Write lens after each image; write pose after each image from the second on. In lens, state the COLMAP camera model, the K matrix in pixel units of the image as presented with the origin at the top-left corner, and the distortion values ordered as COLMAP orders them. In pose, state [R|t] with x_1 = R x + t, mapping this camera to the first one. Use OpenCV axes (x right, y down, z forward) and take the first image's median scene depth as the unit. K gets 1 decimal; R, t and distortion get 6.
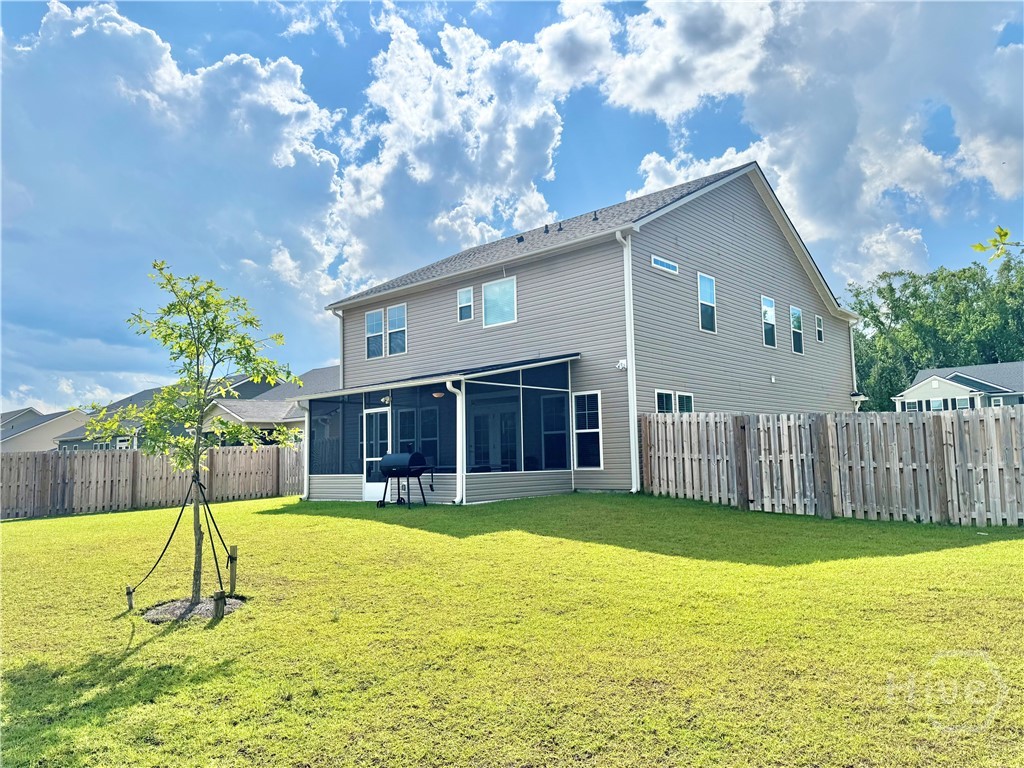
lens RADIAL K [[699.3, 0, 501.3], [0, 699.3, 385.3], [0, 0, 1]] dist [0.005225, -0.000027]
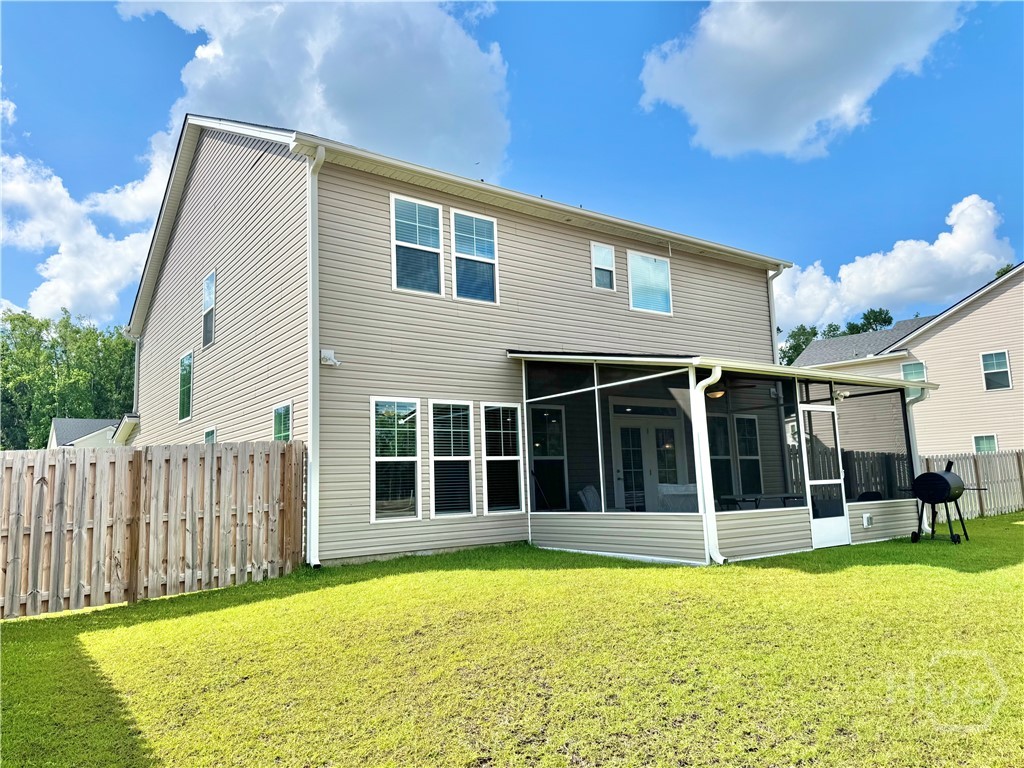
lens RADIAL K [[739.2, 0, 512.0], [0, 739.2, 384.0], [0, 0, 1]] dist [-0.003512, -0.006193]
pose [[0.190377, 0.148896, 0.970354, -0.991898], [-0.073055, 0.987839, -0.137246, 0.138686], [-0.978989, -0.044761, 0.198939, 1.216988]]
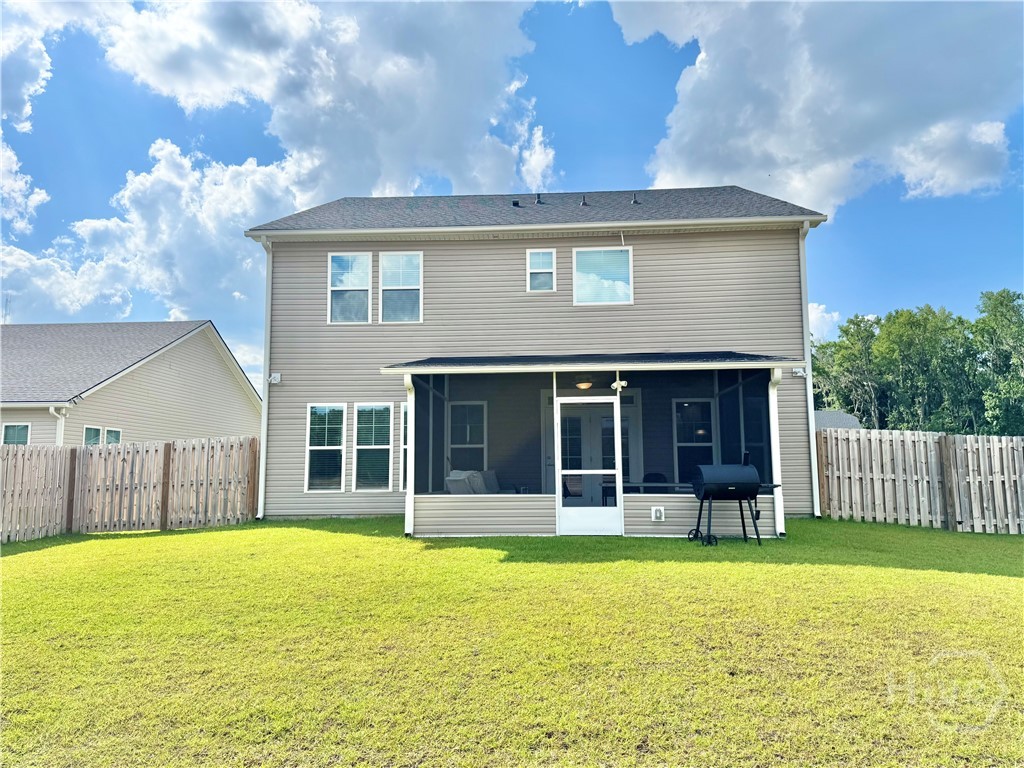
lens RADIAL K [[739.2, 0, 512.0], [0, 739.2, 384.0], [0, 0, 1]] dist [-0.003512, -0.006193]
pose [[0.789384, 0.096450, 0.606276, -0.710420], [-0.076622, 0.995338, -0.058581, 0.072092], [-0.609100, -0.000211, 0.793093, 0.503105]]
